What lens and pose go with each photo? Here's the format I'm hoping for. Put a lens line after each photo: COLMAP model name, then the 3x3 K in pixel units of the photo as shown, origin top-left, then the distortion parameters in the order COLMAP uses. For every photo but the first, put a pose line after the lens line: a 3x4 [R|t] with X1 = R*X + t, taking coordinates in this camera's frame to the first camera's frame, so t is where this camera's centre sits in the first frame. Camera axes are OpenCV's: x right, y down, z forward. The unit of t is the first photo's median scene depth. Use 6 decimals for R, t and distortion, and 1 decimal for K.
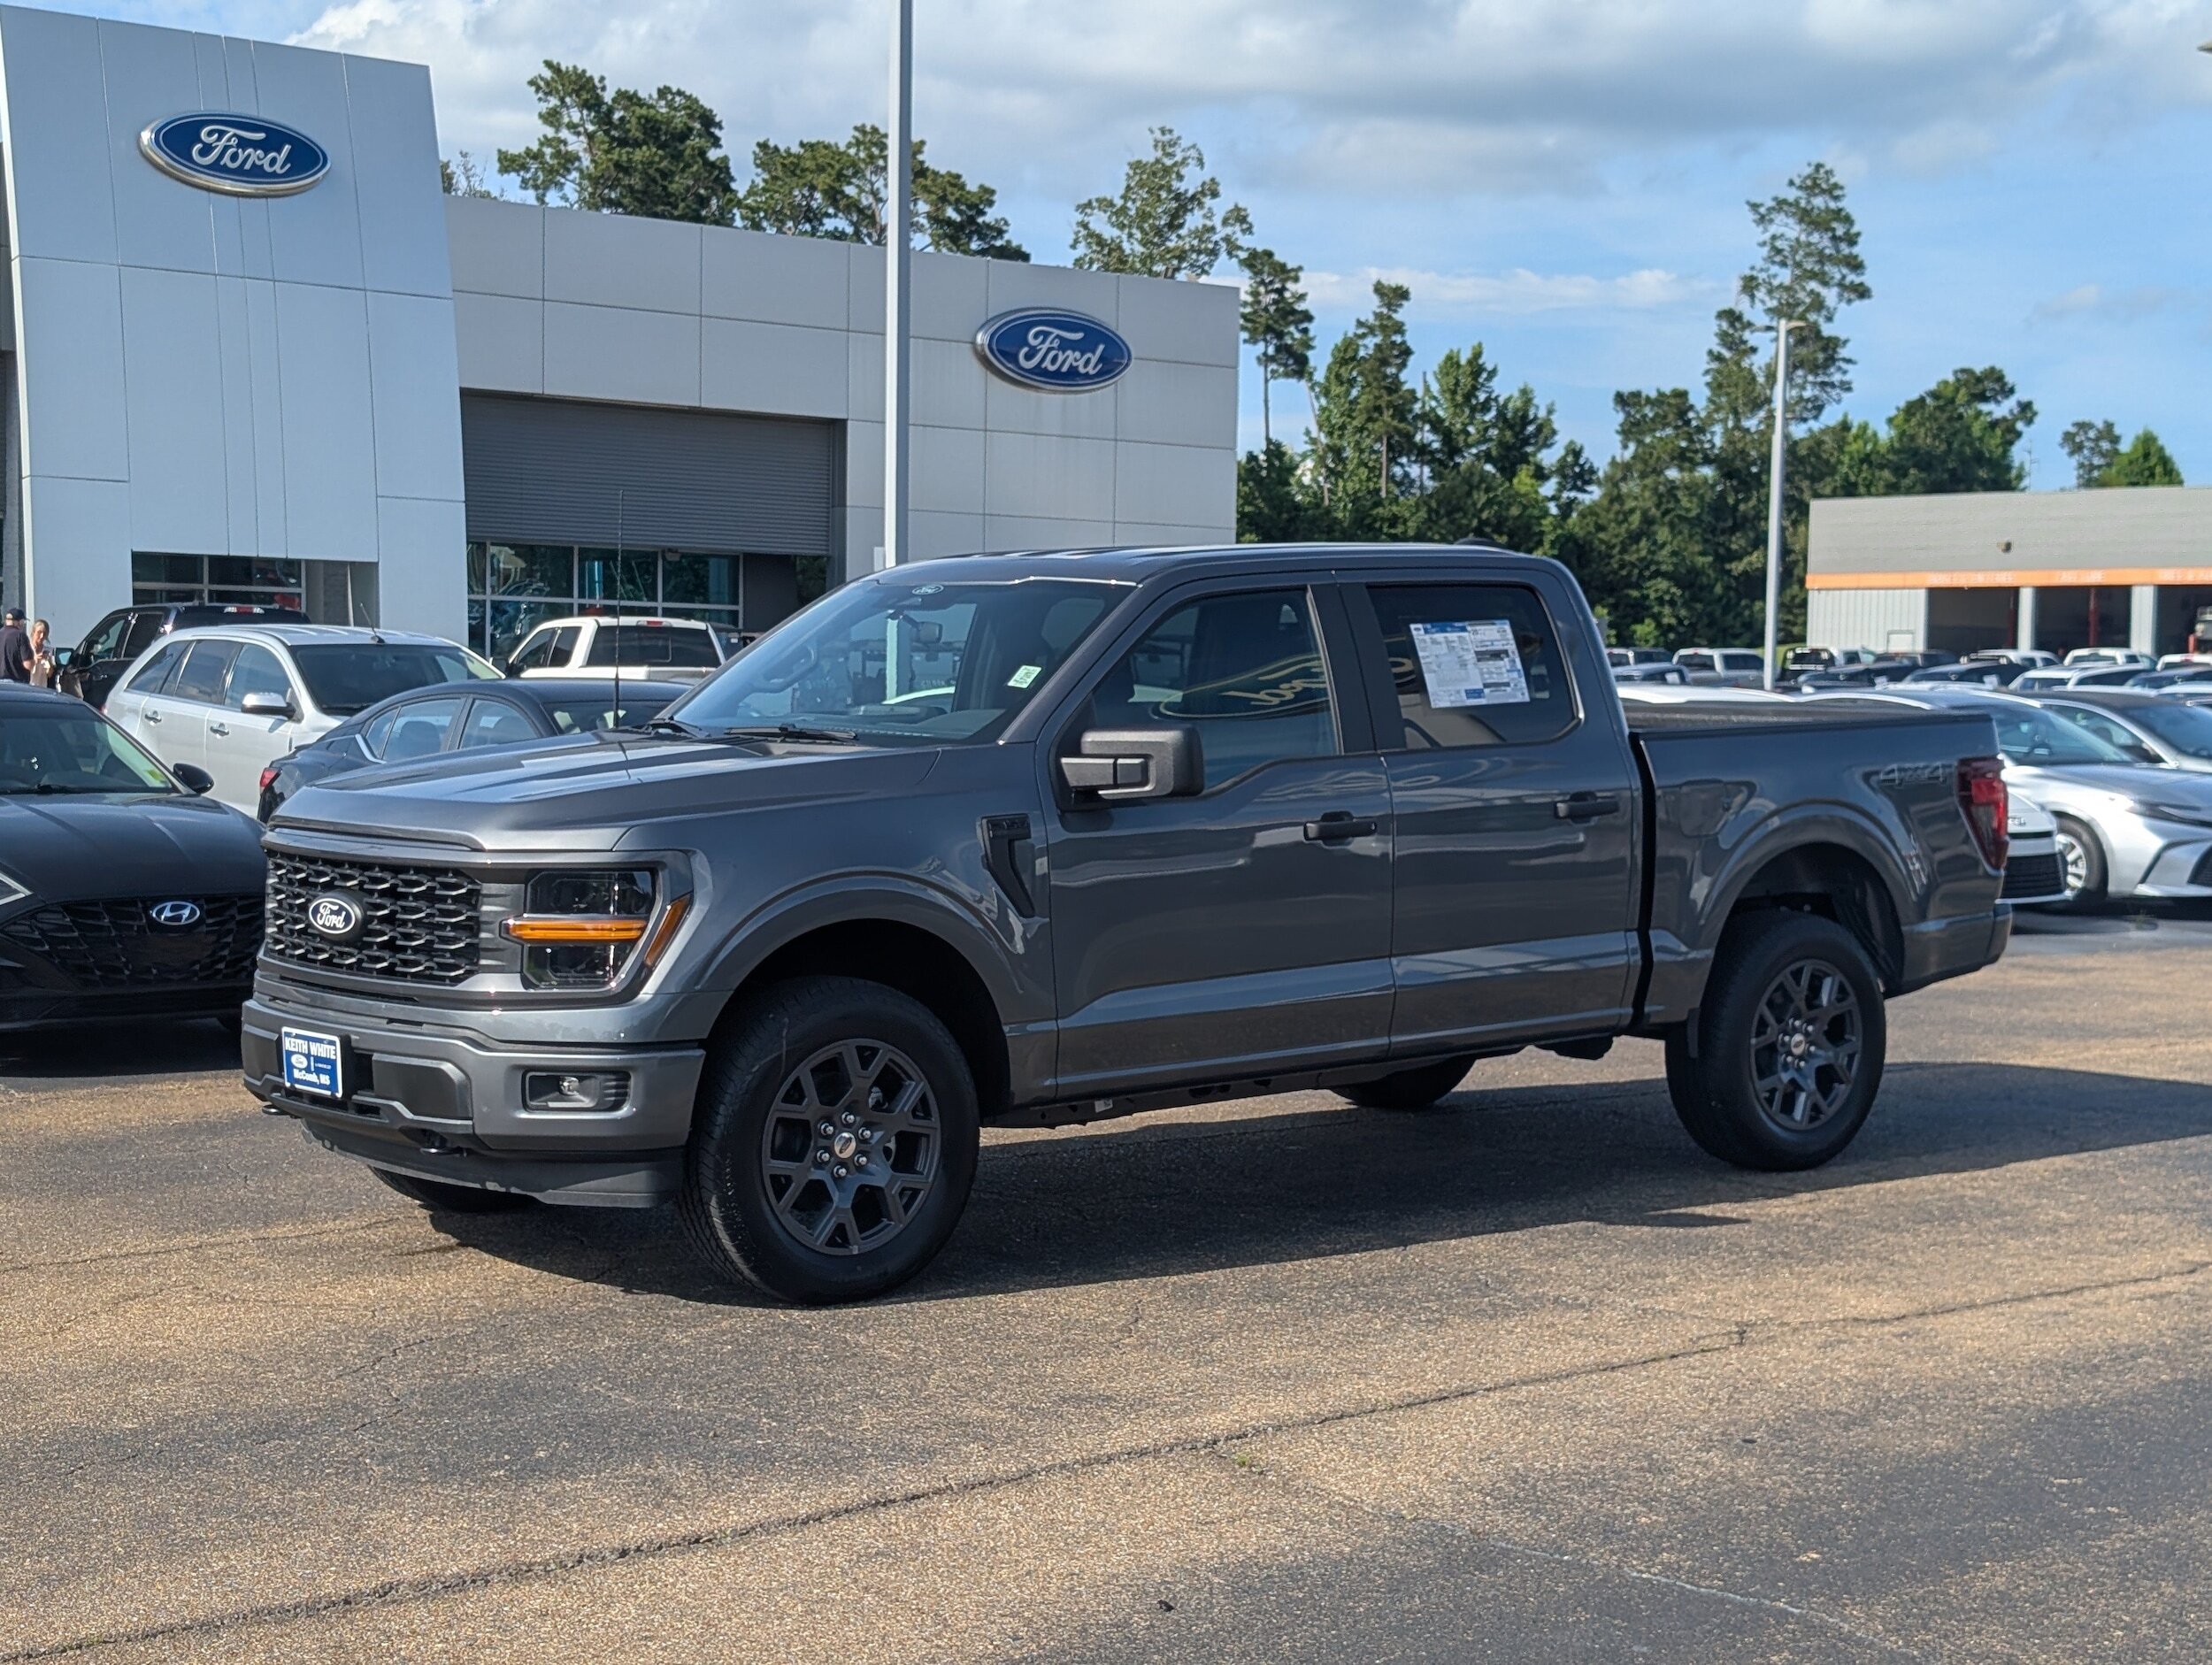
lens RADIAL K [[3446.4, 0, 1106.0], [0, 3446.4, 832.5], [0, 0, 1]] dist [0.108391, -0.531498]
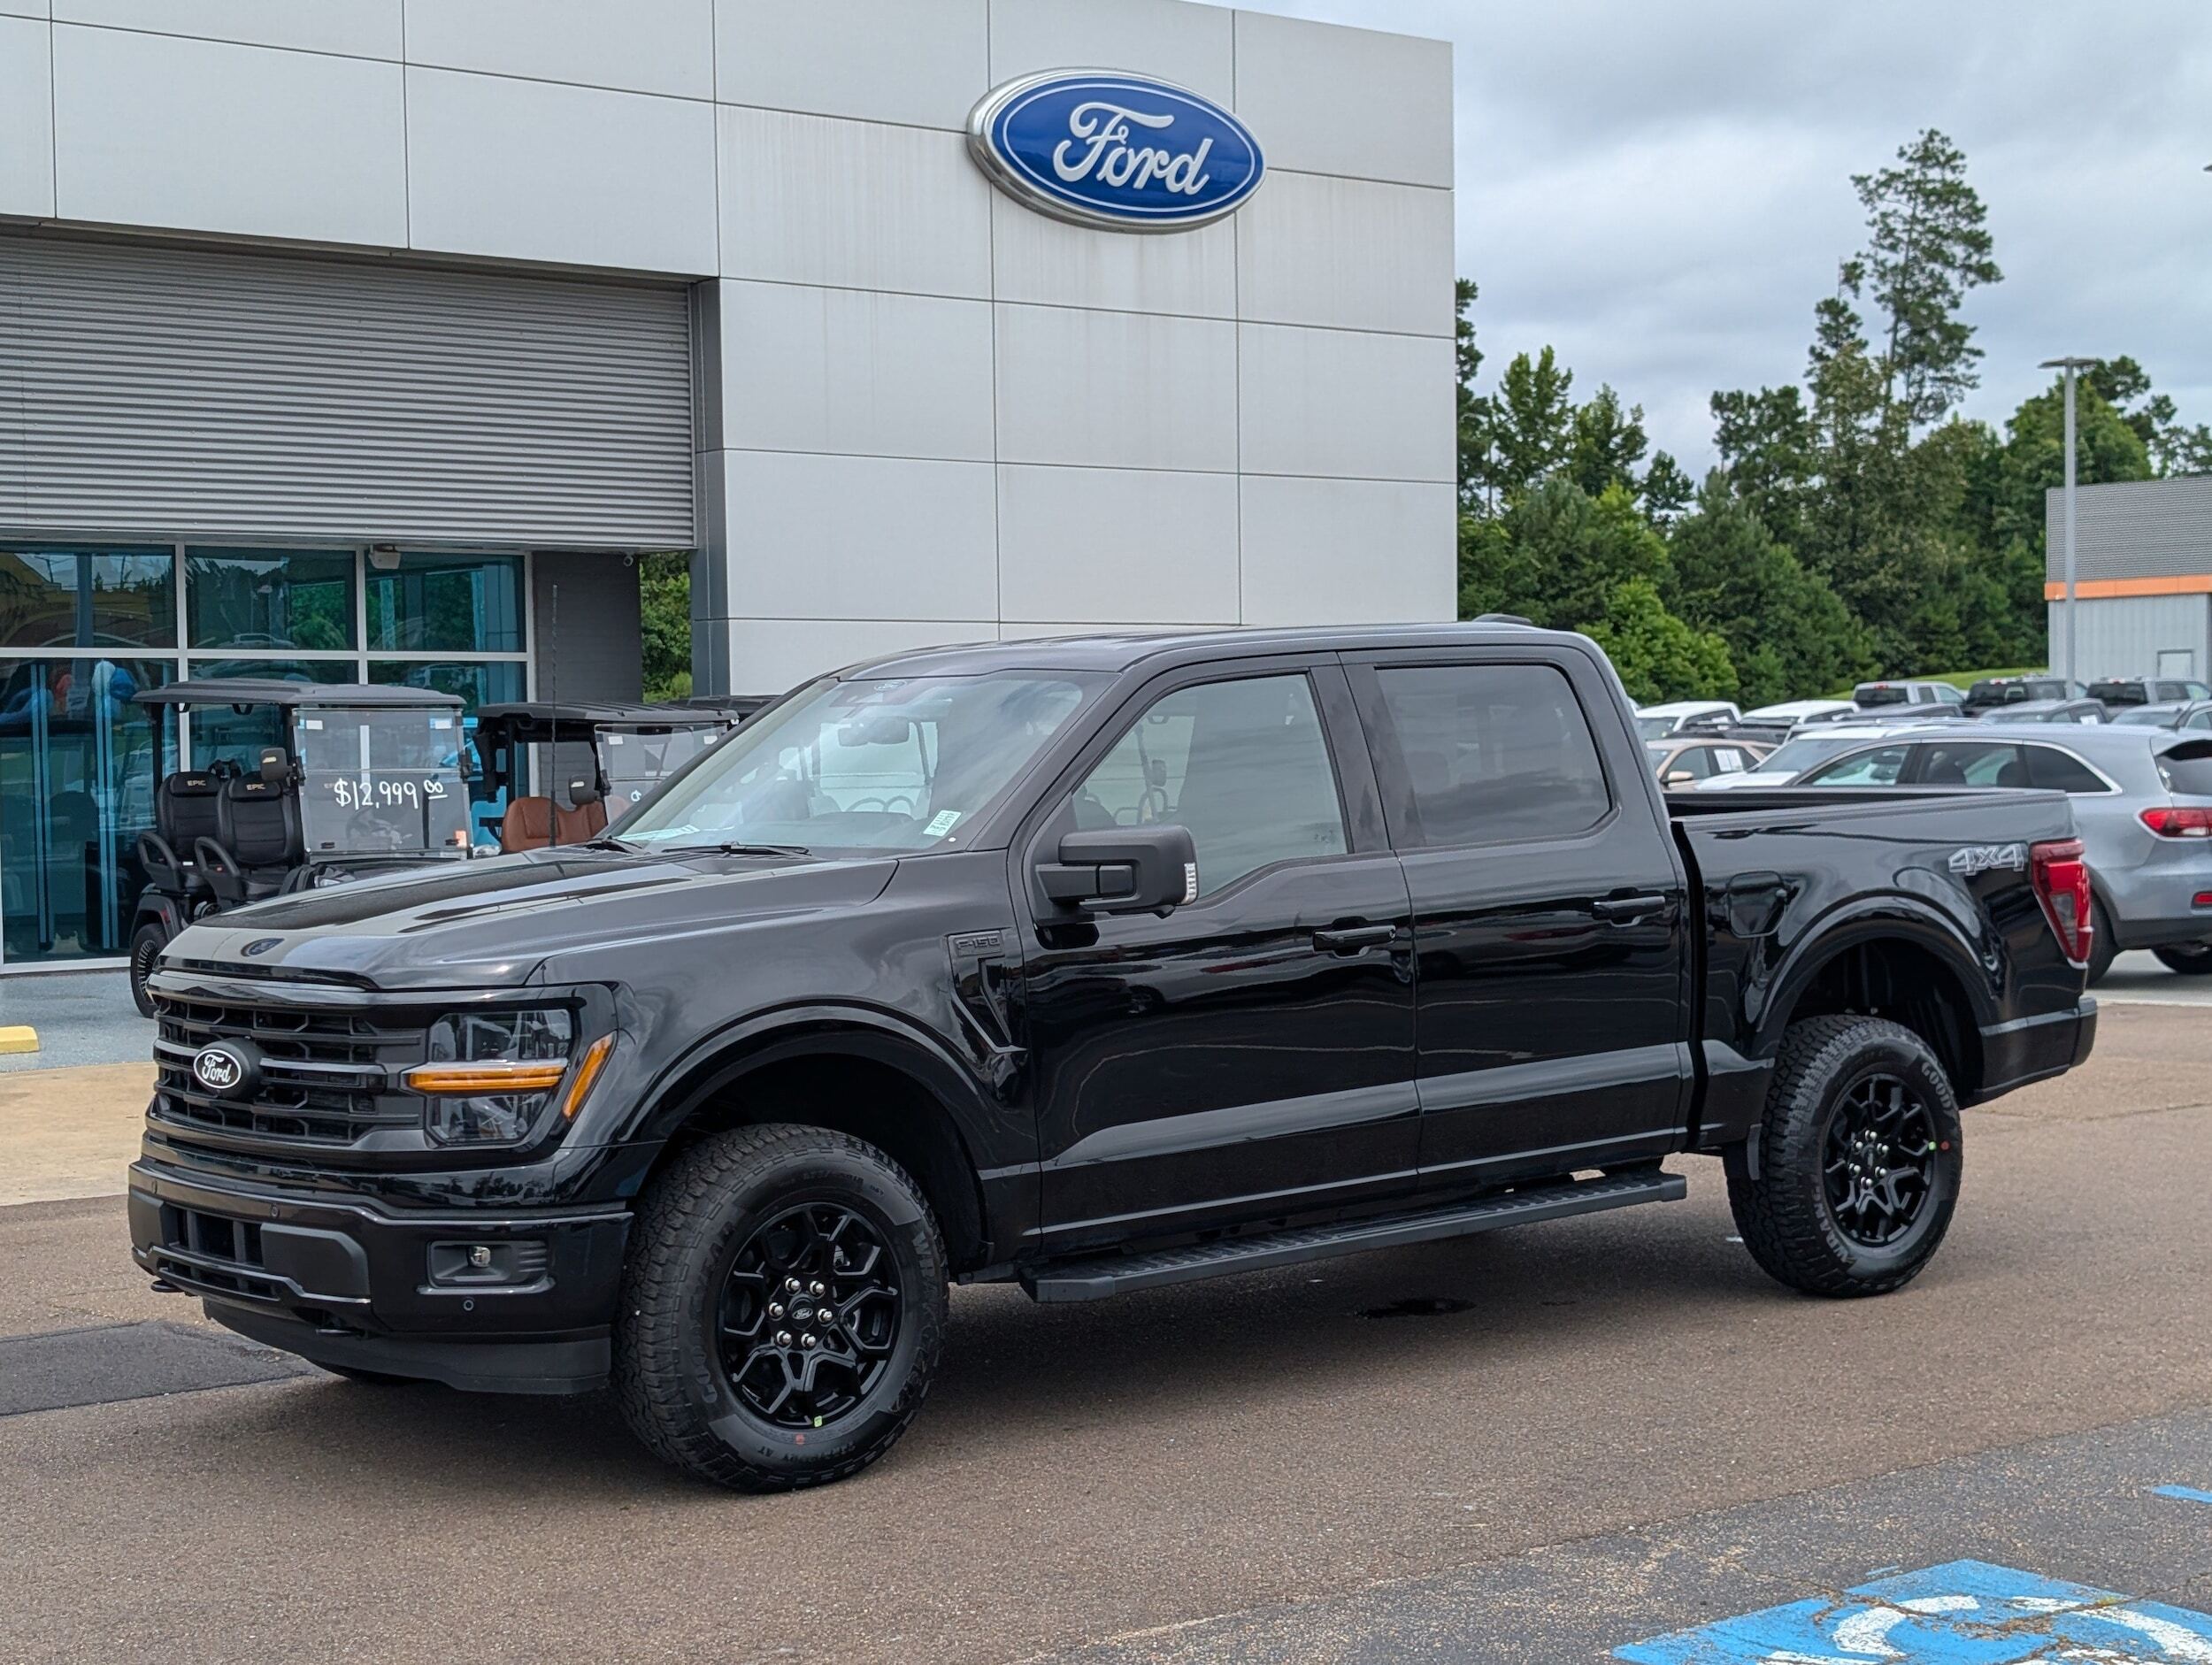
lens RADIAL K [[3343.0, 0, 1073.1], [0, 3343.0, 895.7], [0, 0, 1]] dist [0.200653, -0.934680]
pose [[0.999418, -0.028777, -0.018292, -0.004264], [0.028866, 0.999572, 0.004644, -0.007687], [0.018150, -0.005169, 0.999822, 0.130395]]
